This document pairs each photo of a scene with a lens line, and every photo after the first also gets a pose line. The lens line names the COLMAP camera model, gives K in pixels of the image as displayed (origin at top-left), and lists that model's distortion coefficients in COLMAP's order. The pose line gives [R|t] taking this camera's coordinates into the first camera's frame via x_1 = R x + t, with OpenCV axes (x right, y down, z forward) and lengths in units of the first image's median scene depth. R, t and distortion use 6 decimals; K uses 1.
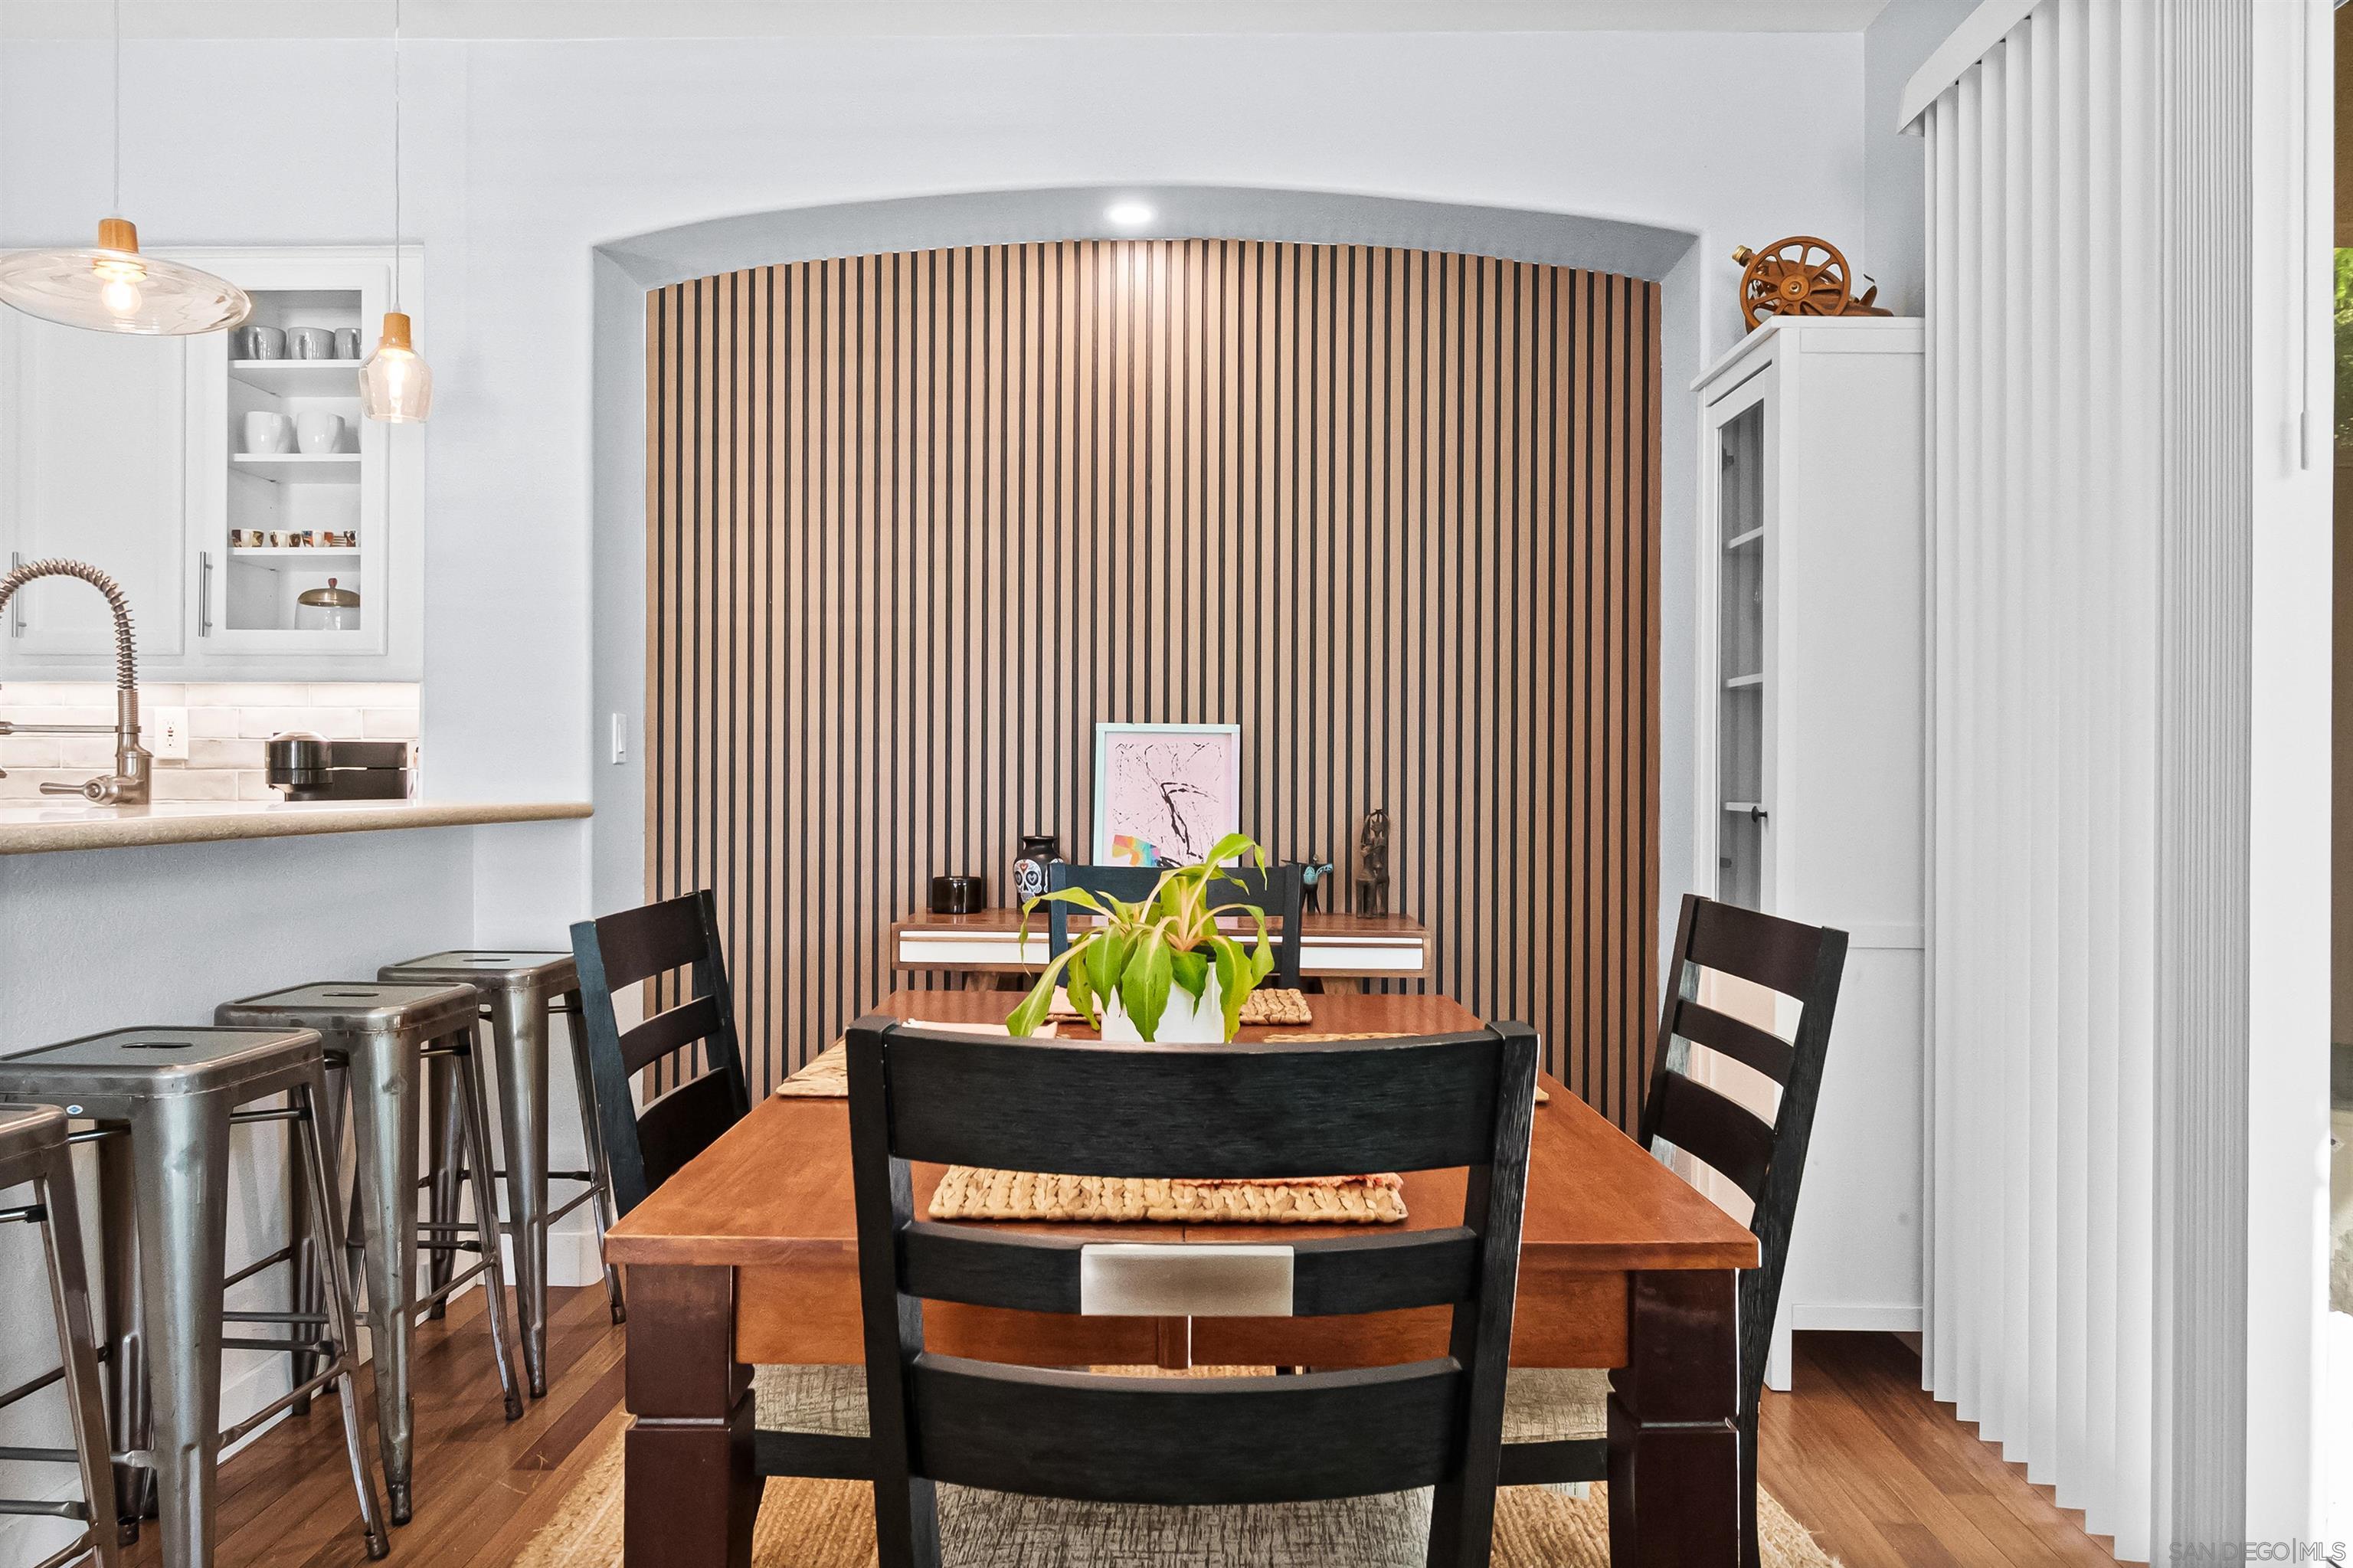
lens RADIAL K [[1564.0, 0, 1171.2], [0, 1564.0, 778.3], [0, 0, 1]] dist [-0.000505, -0.000726]
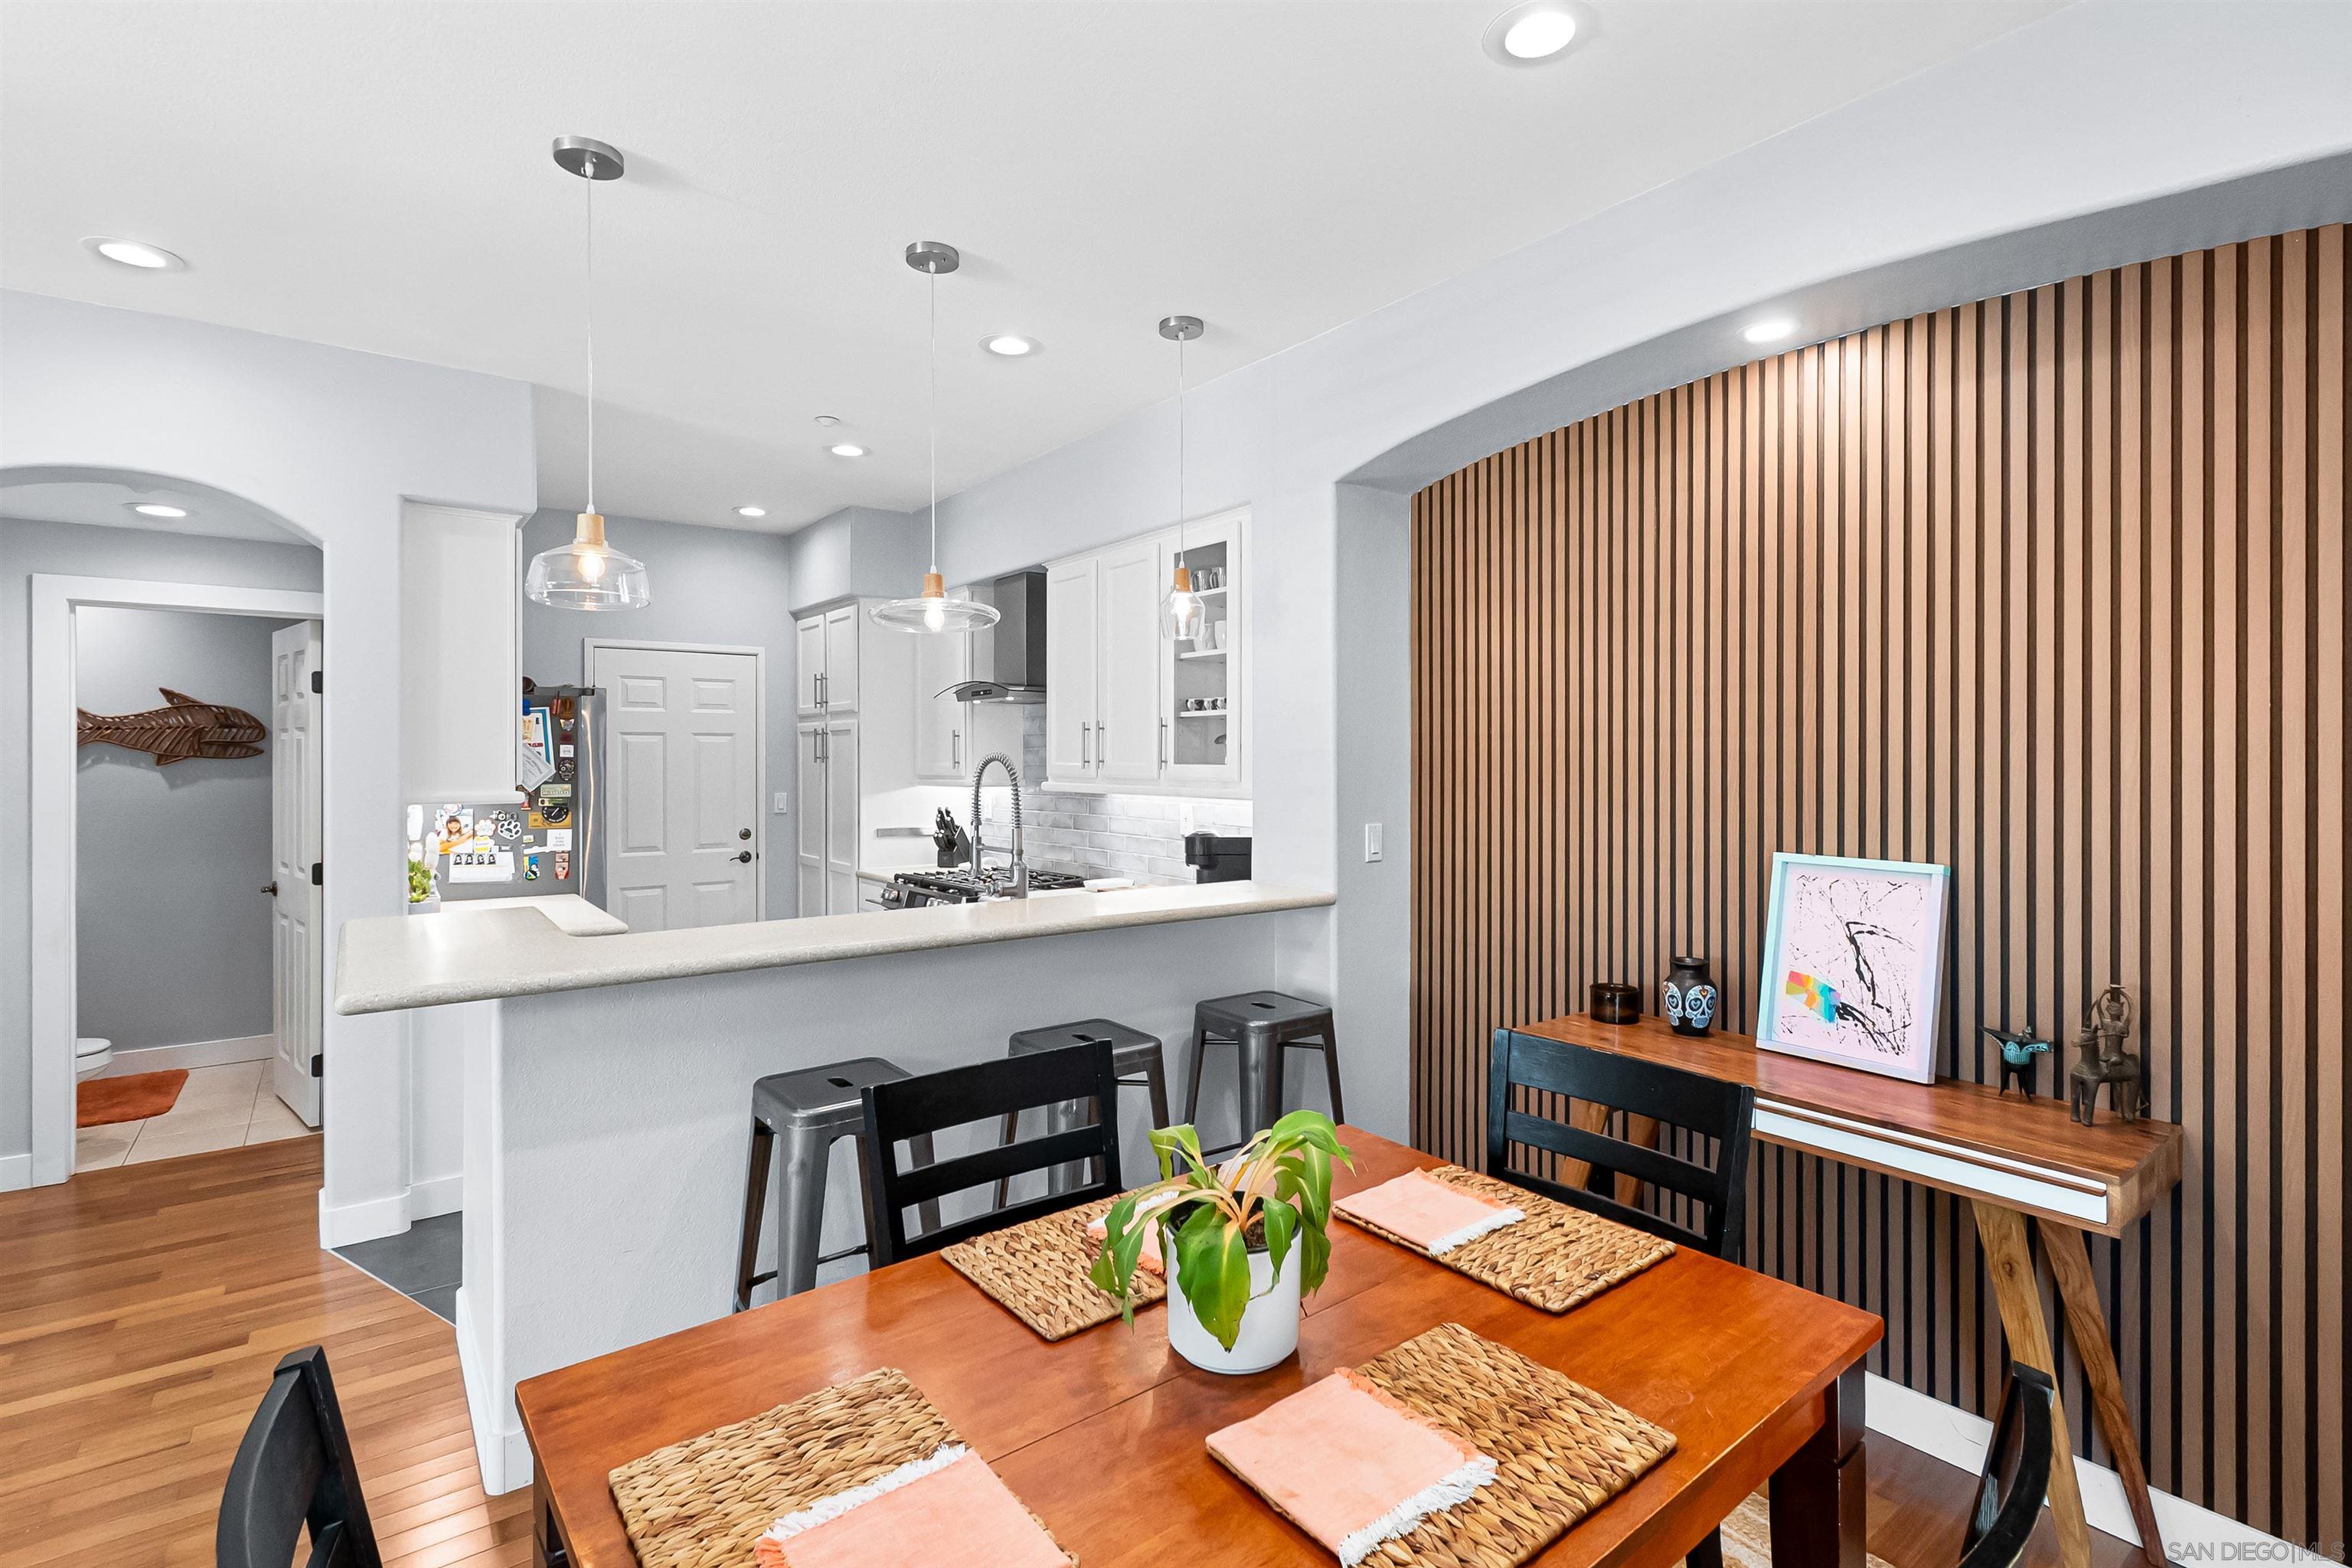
lens RADIAL K [[1064.3, 0, 1174.6], [0, 1064.3, 779.3], [0, 0, 1]] dist [0.001881, -0.003347]
pose [[0.625446, 0.014424, -0.780134, 0.252313], [-0.004046, 0.999876, 0.015243, -0.095896], [0.780257, -0.006378, 0.625427, 0.312731]]
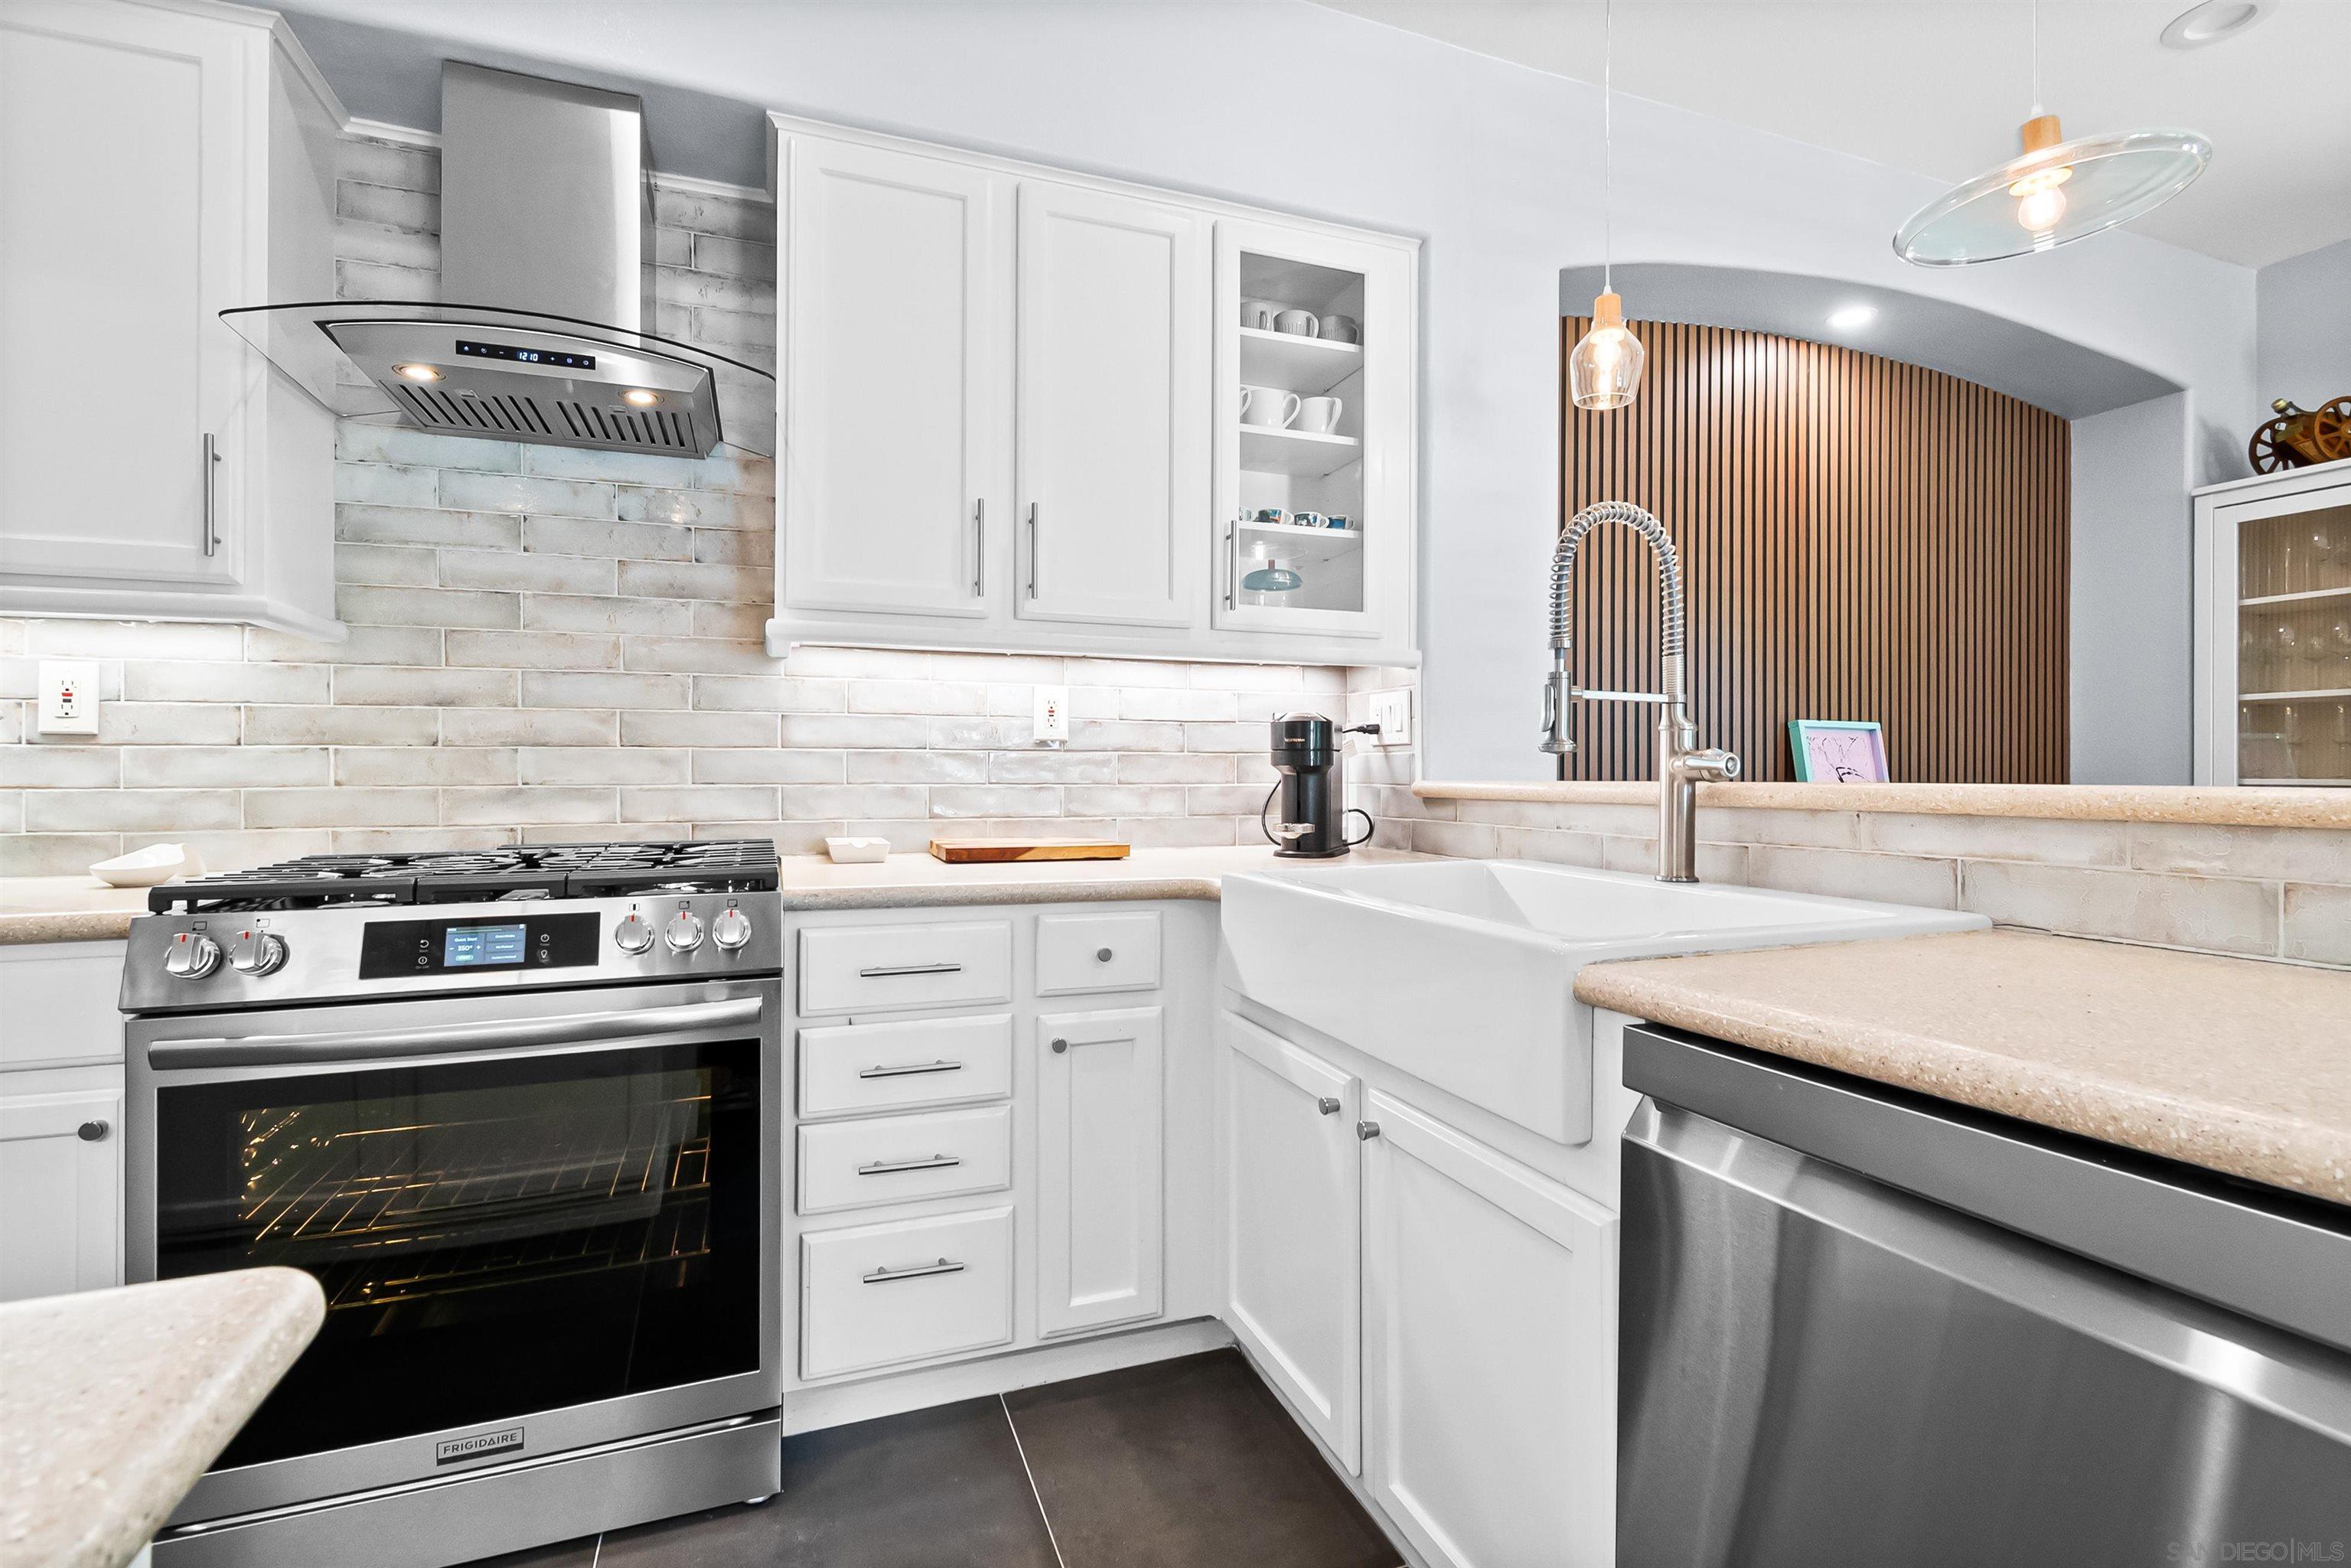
lens RADIAL K [[1099.2, 0, 1175.5], [0, 1099.2, 784.0], [0, 0, 1]] dist [-0.003151, -0.001616]
pose [[0.934891, -0.003232, 0.354919, -0.880188], [0.000261, 0.999965, 0.008418, 0.009204], [-0.354934, -0.007777, 0.934859, 0.374362]]
